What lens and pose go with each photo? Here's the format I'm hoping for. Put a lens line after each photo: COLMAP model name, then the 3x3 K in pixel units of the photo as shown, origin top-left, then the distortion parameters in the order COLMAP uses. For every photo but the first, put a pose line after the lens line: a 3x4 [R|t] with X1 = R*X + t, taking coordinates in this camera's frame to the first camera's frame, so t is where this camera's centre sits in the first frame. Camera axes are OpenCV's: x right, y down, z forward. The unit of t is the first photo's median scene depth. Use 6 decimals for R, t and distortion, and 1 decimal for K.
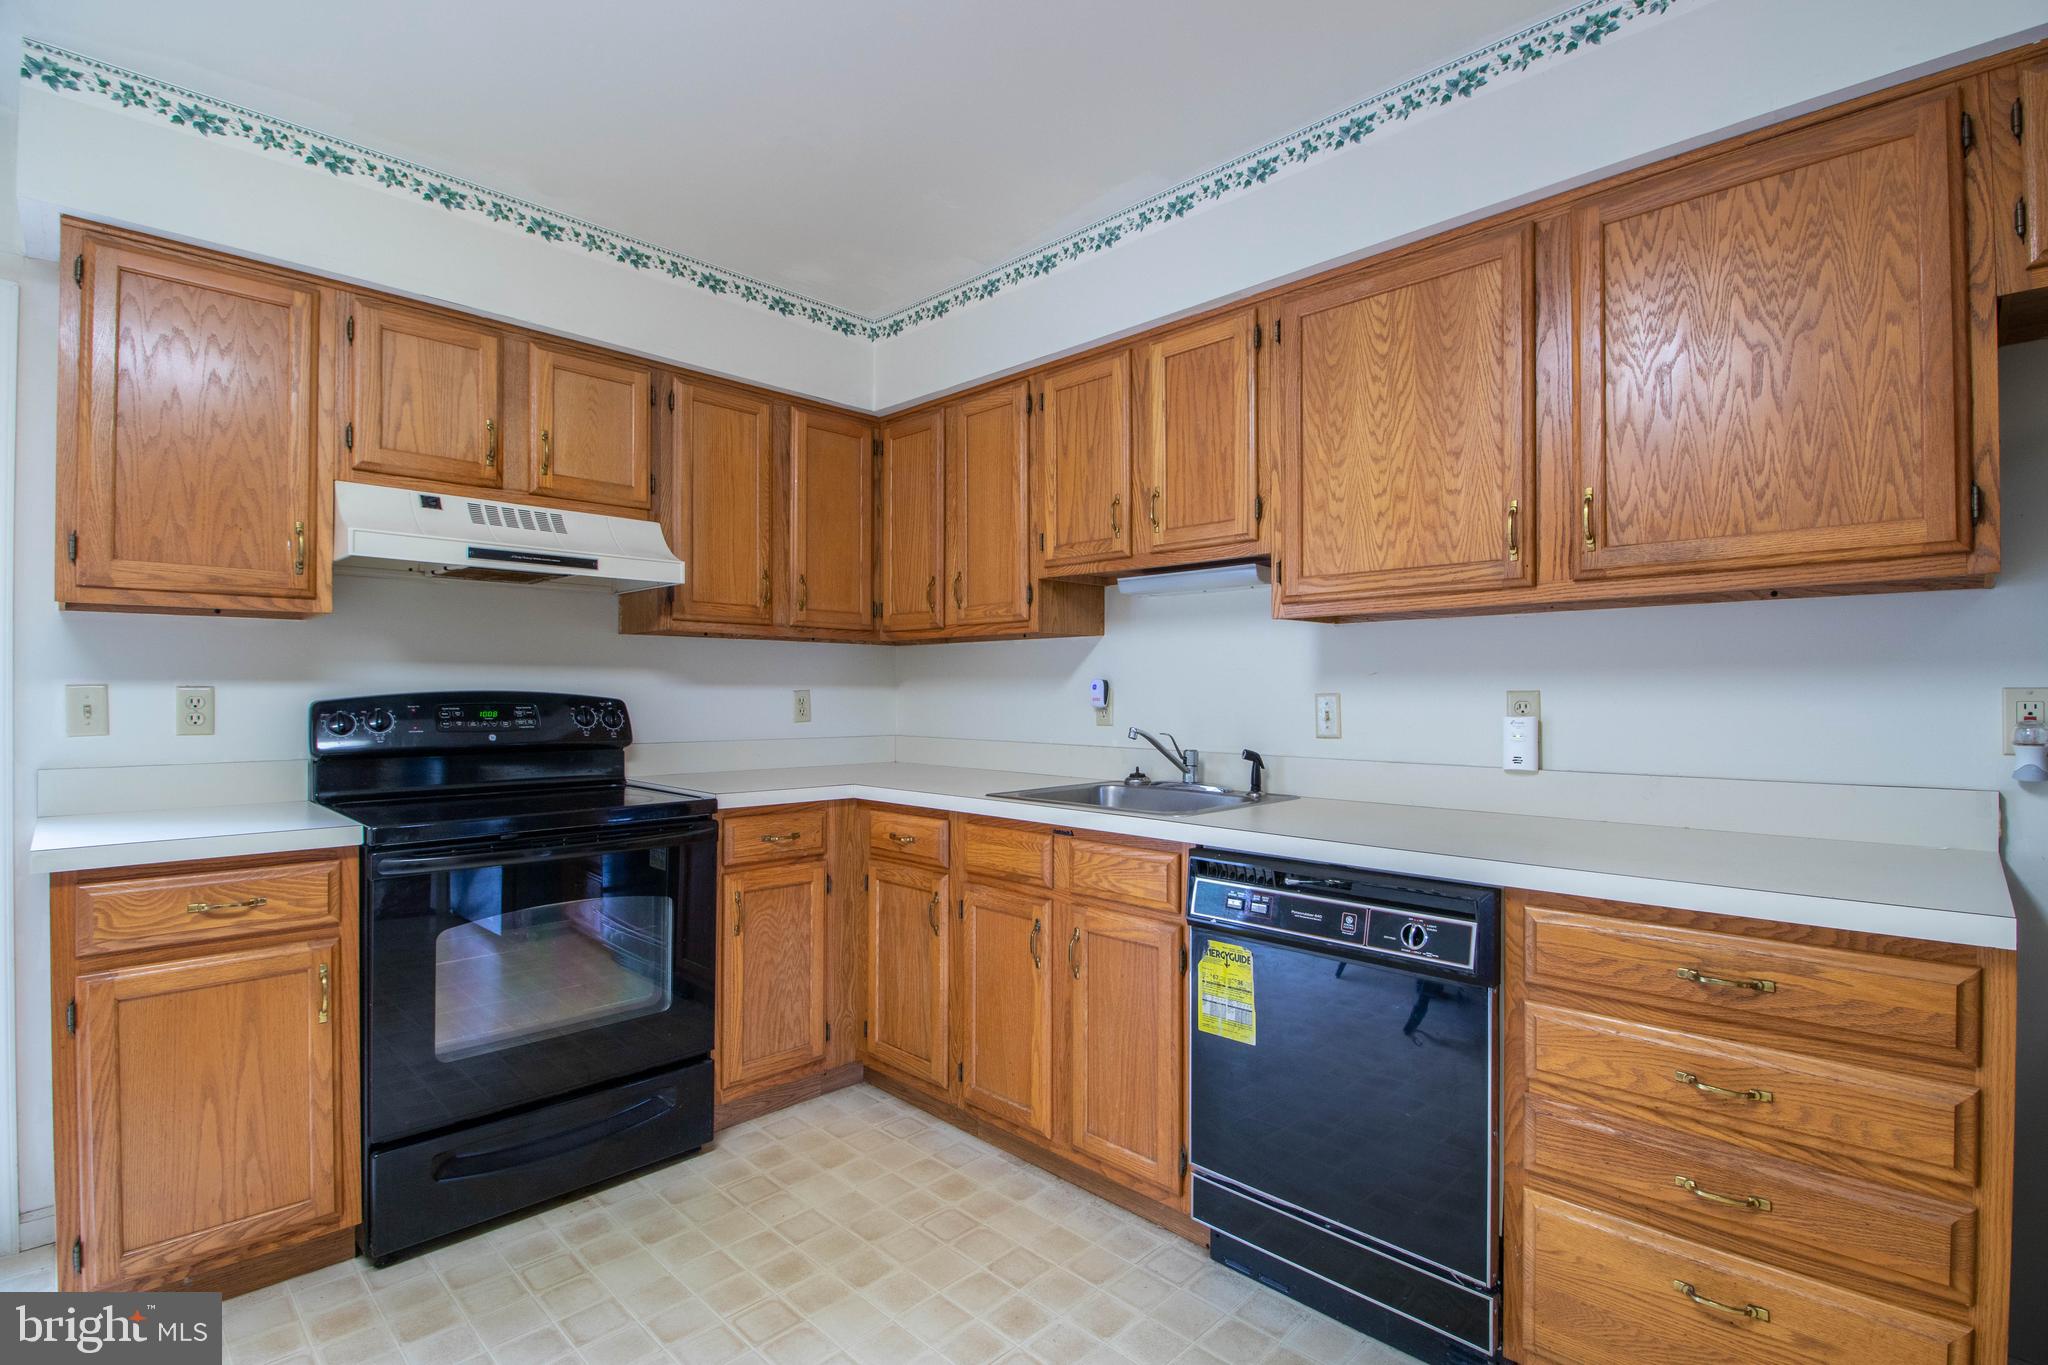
lens RADIAL K [[973.9, 0, 1066.1], [0, 973.9, 681.5], [0, 0, 1]] dist [-0.000037, -0.002973]
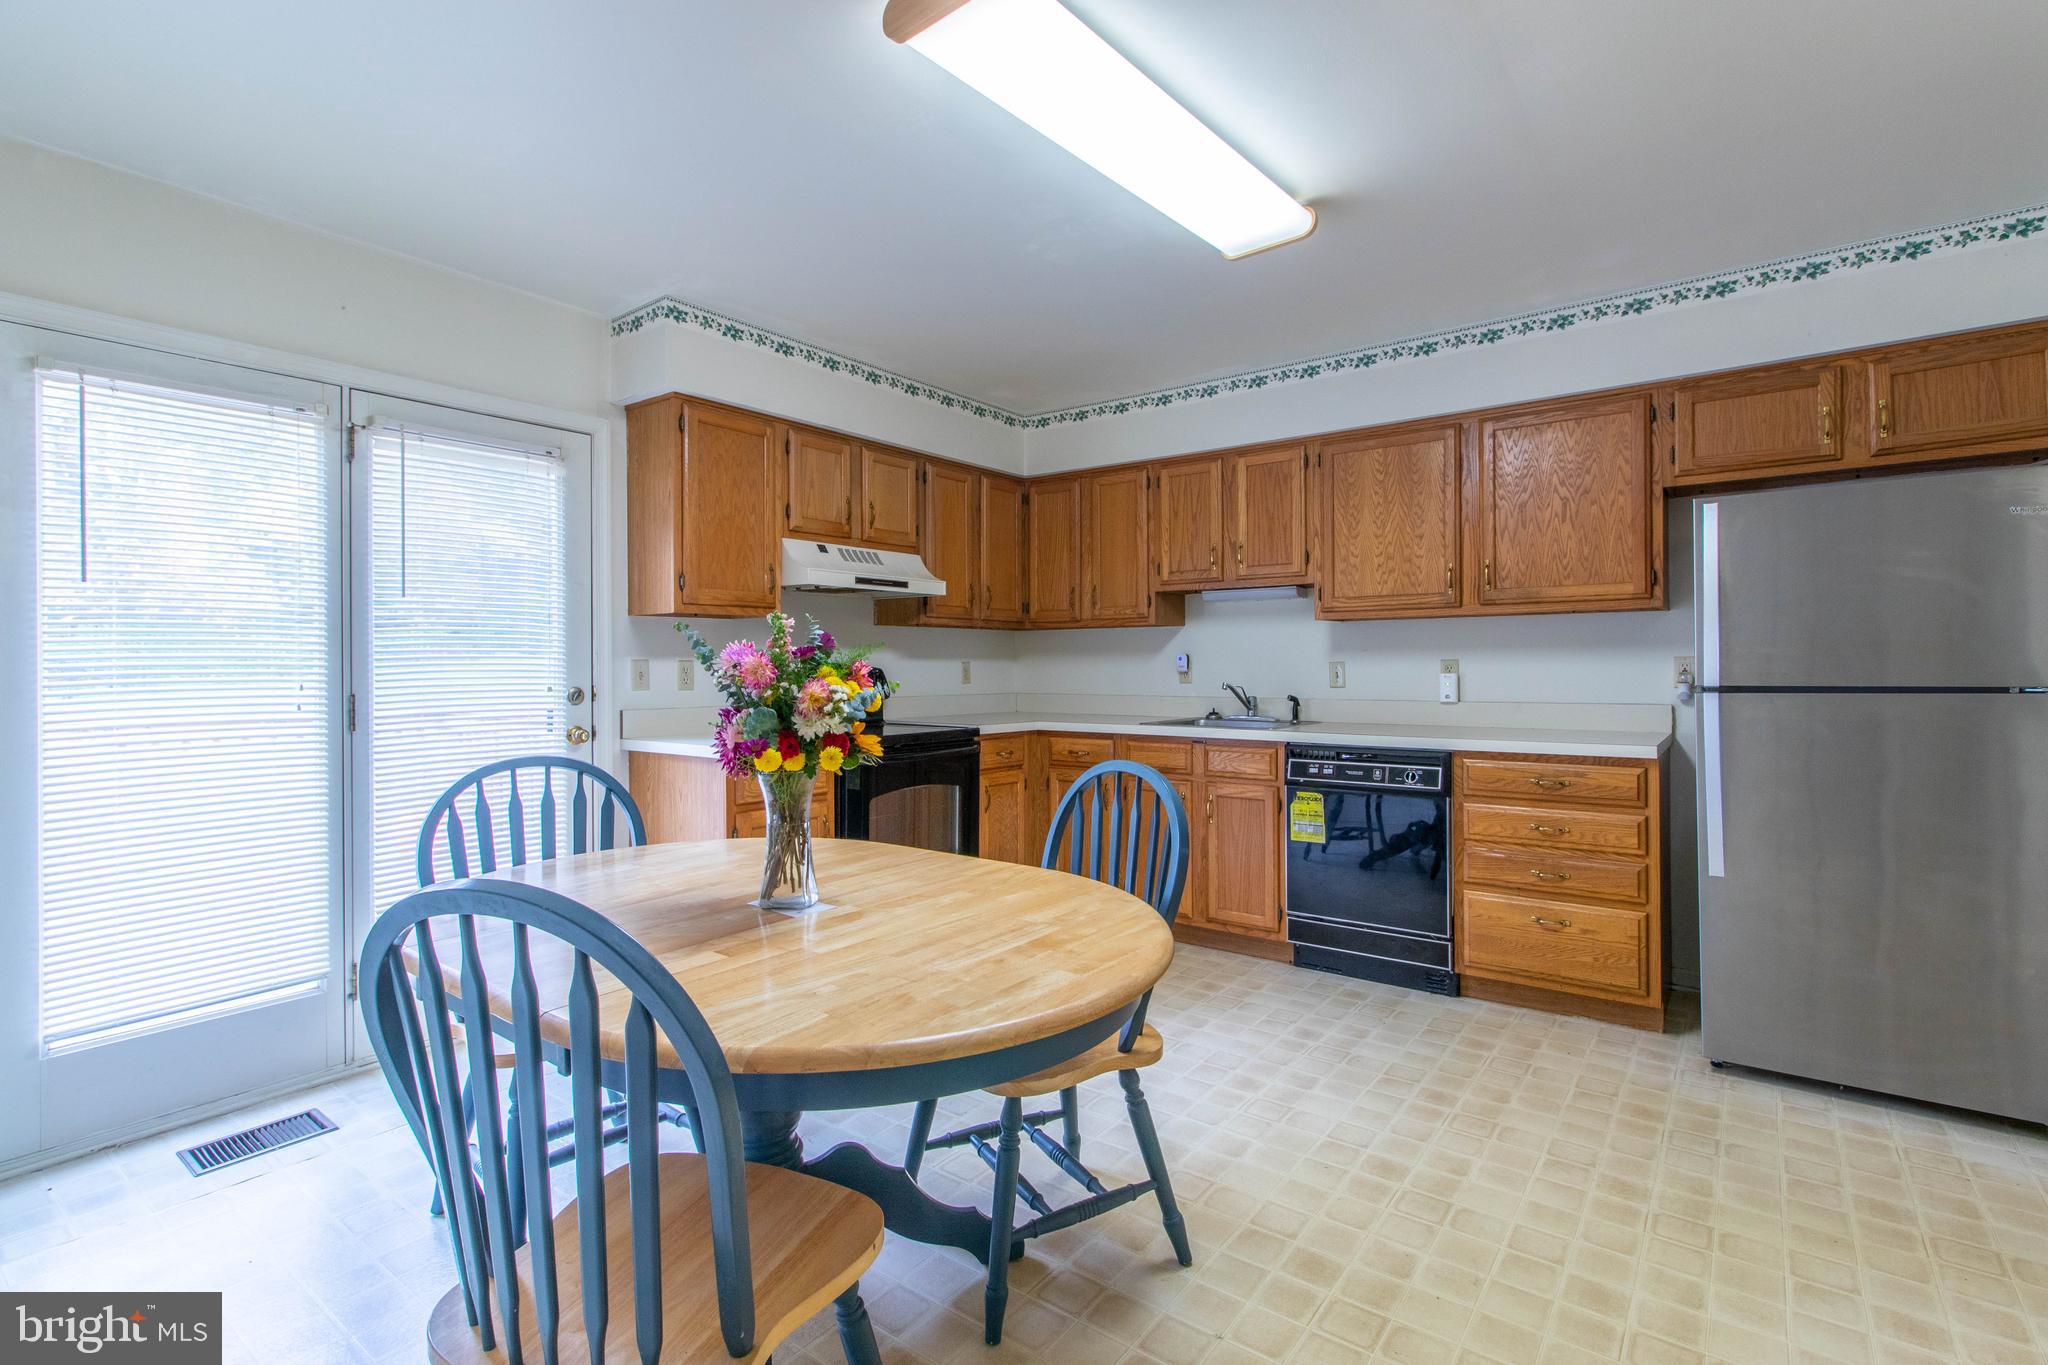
lens RADIAL K [[973.9, 0, 1054.4], [0, 973.9, 661.5], [0, 0, 1]] dist [-0.000037, -0.002973]
pose [[0.992245, -0.004267, 0.124226, -0.468704], [0.003292, 0.999962, 0.008052, -0.004348], [-0.124256, -0.007581, 0.992221, -0.690667]]
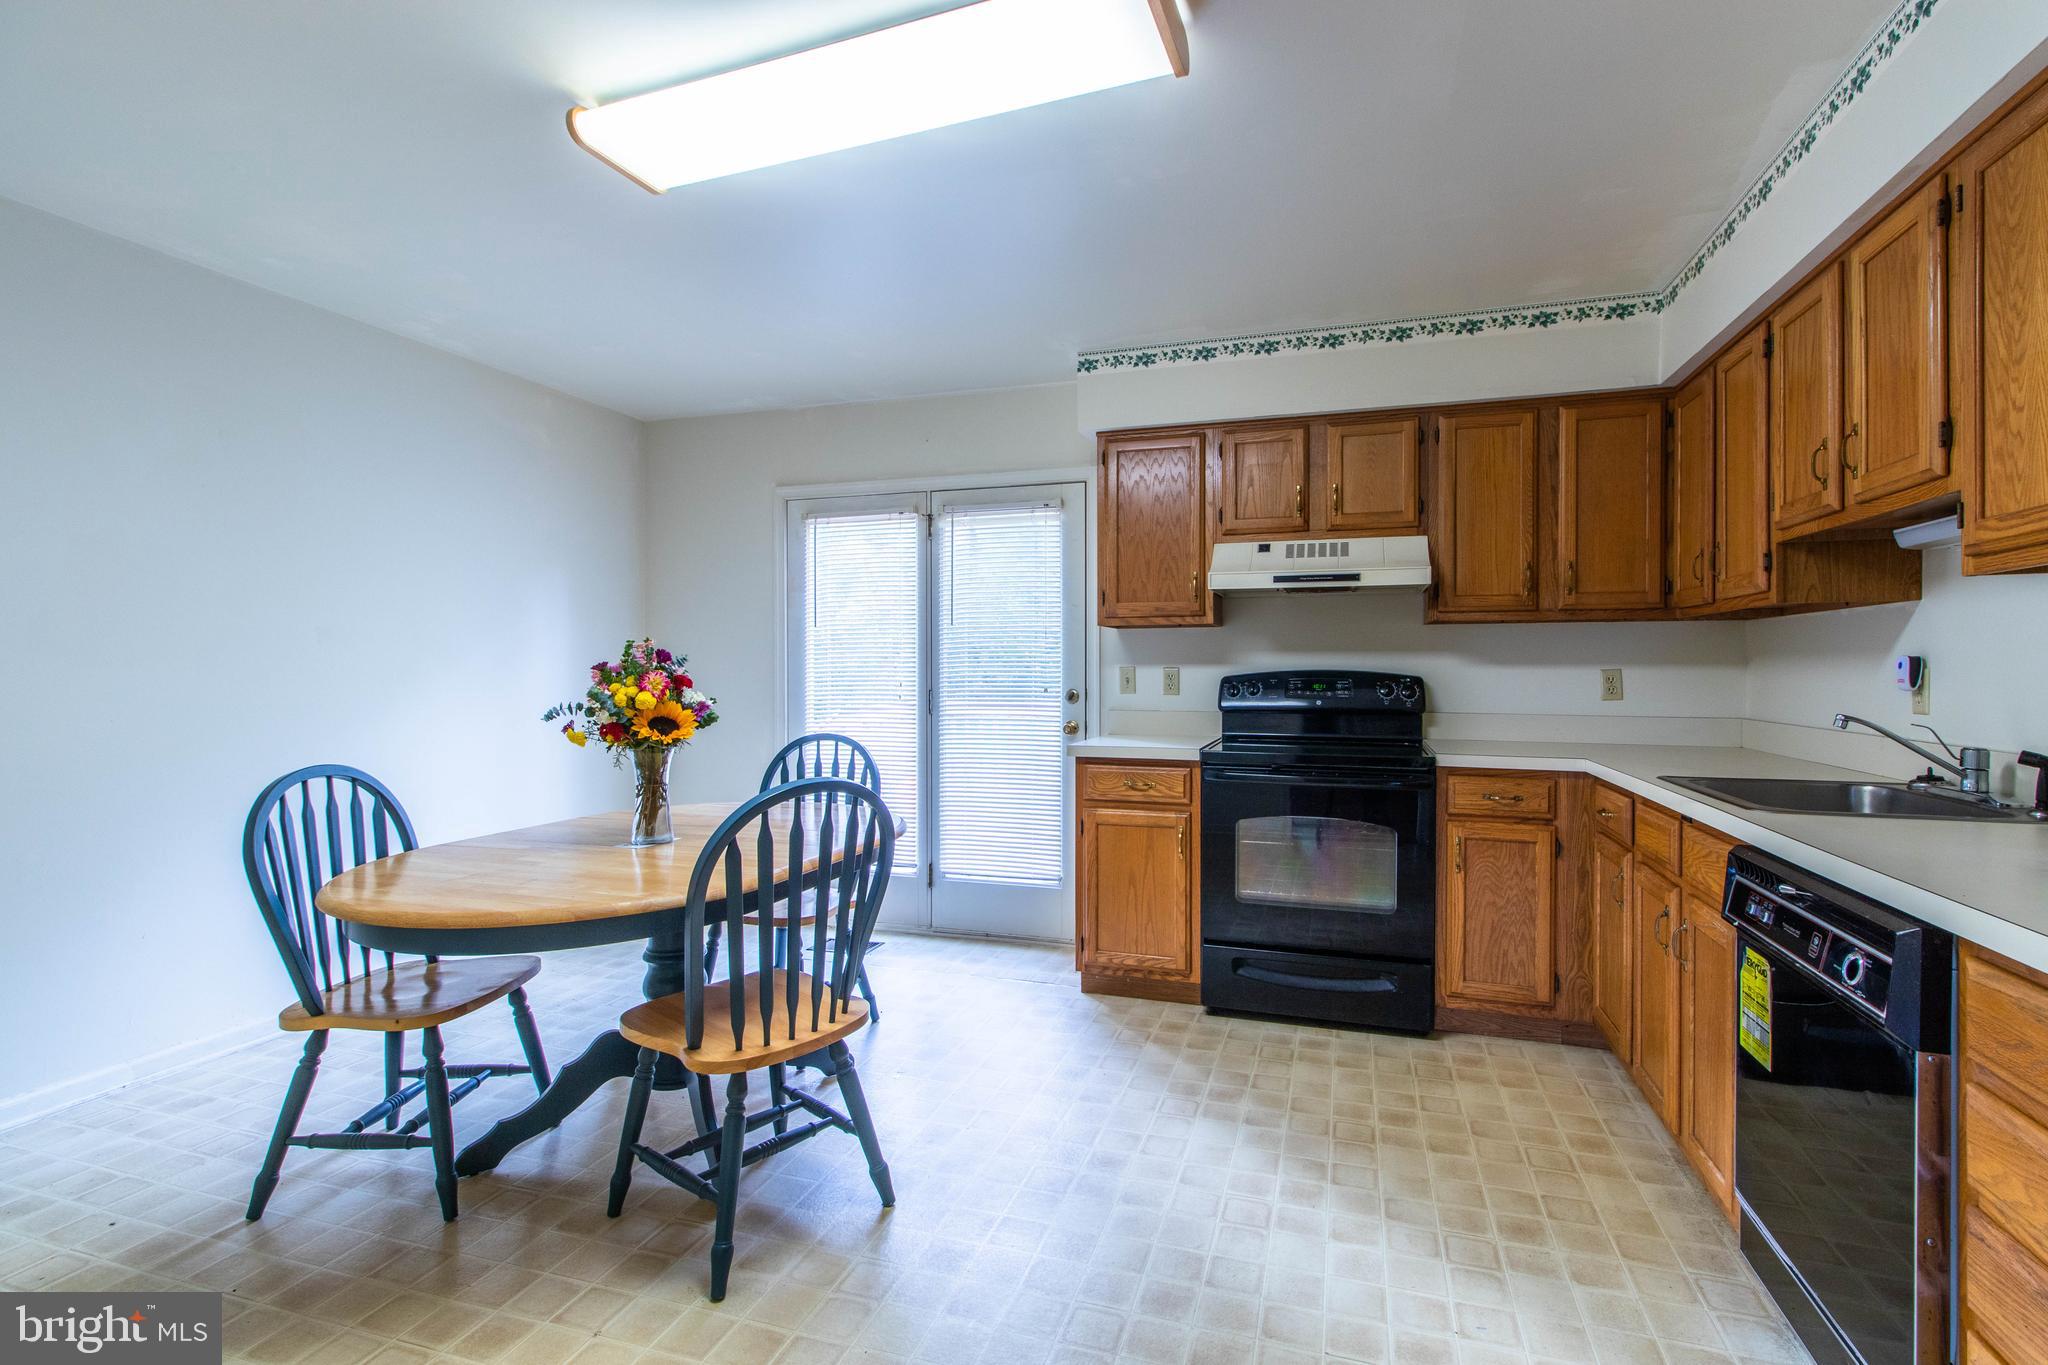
lens RADIAL K [[973.9, 0, 1030.5], [0, 973.9, 661.8], [0, 0, 1]] dist [-0.000037, -0.002973]
pose [[0.416443, -0.007666, -0.909130, 0.592899], [0.009514, 0.999946, -0.004073, -0.001013], [0.909112, -0.006953, 0.416493, 0.019910]]
